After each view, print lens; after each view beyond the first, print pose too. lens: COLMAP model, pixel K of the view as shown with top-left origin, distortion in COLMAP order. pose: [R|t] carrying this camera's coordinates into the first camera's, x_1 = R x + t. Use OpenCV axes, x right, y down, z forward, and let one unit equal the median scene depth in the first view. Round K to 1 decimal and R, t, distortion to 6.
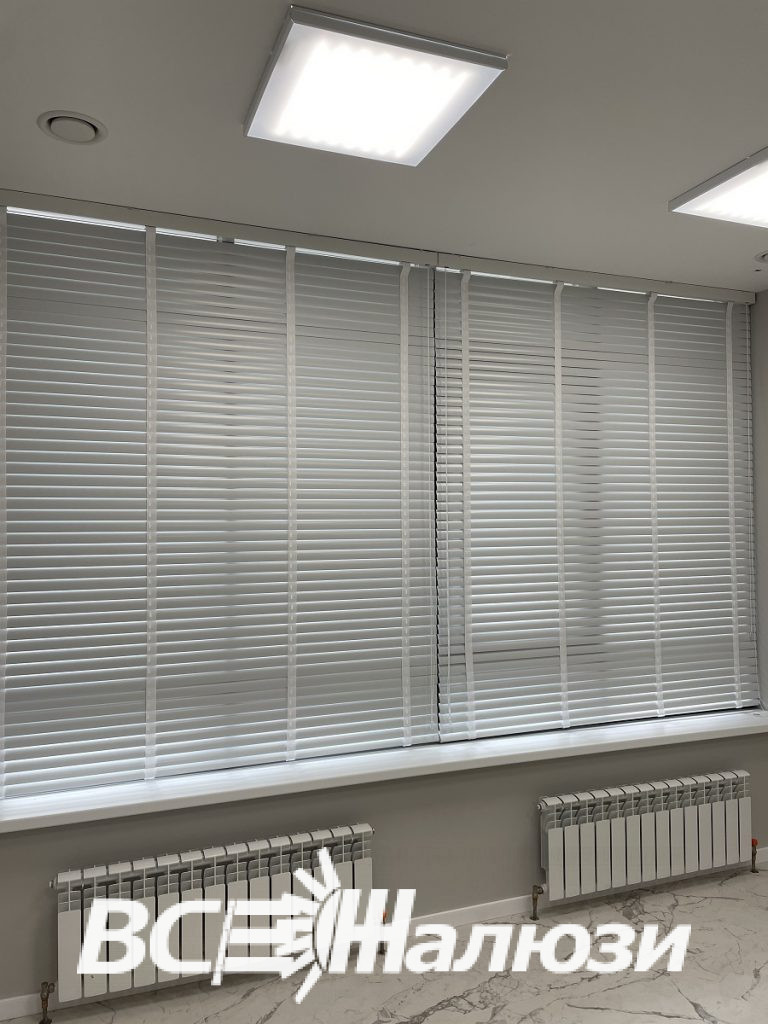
lens RADIAL K [[786.7, 0, 384.4], [0, 786.7, 512.8], [0, 0, 1]] dist [0.041159, -0.054508]
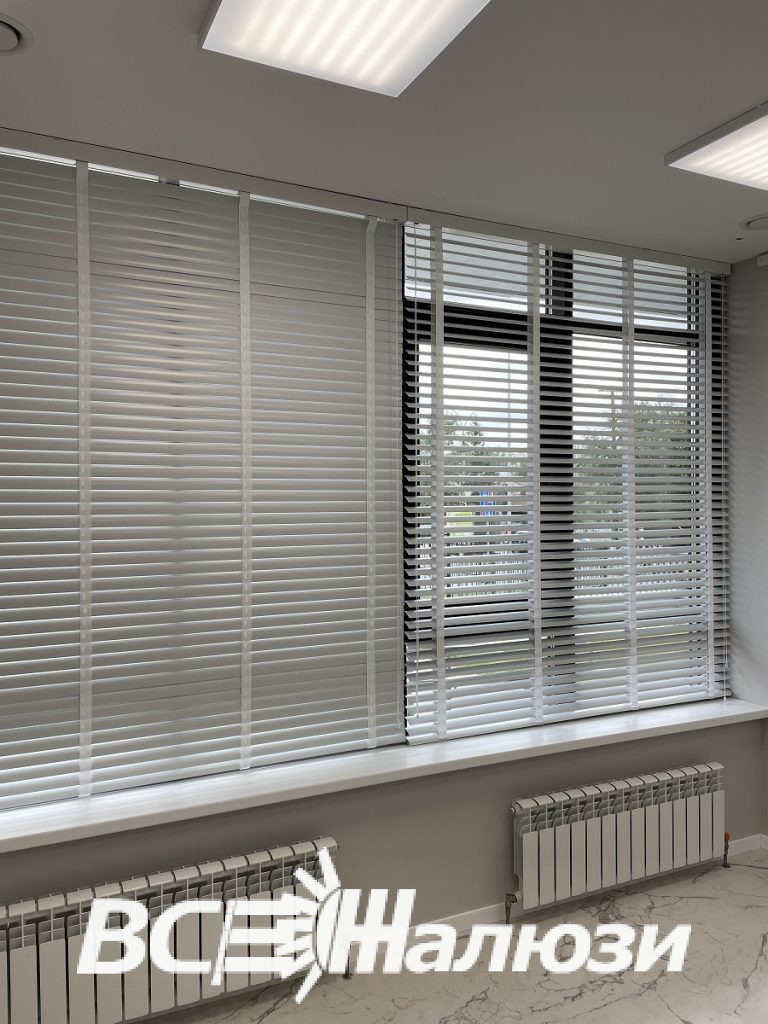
lens RADIAL K [[786.7, 0, 381.1], [0, 786.7, 510.8], [0, 0, 1]] dist [0.041159, -0.054508]
pose [[0.996608, 0.002725, 0.082254, -0.038628], [-0.005059, 0.999590, 0.028169, -0.006683], [-0.082144, -0.028490, 0.996213, 0.097503]]
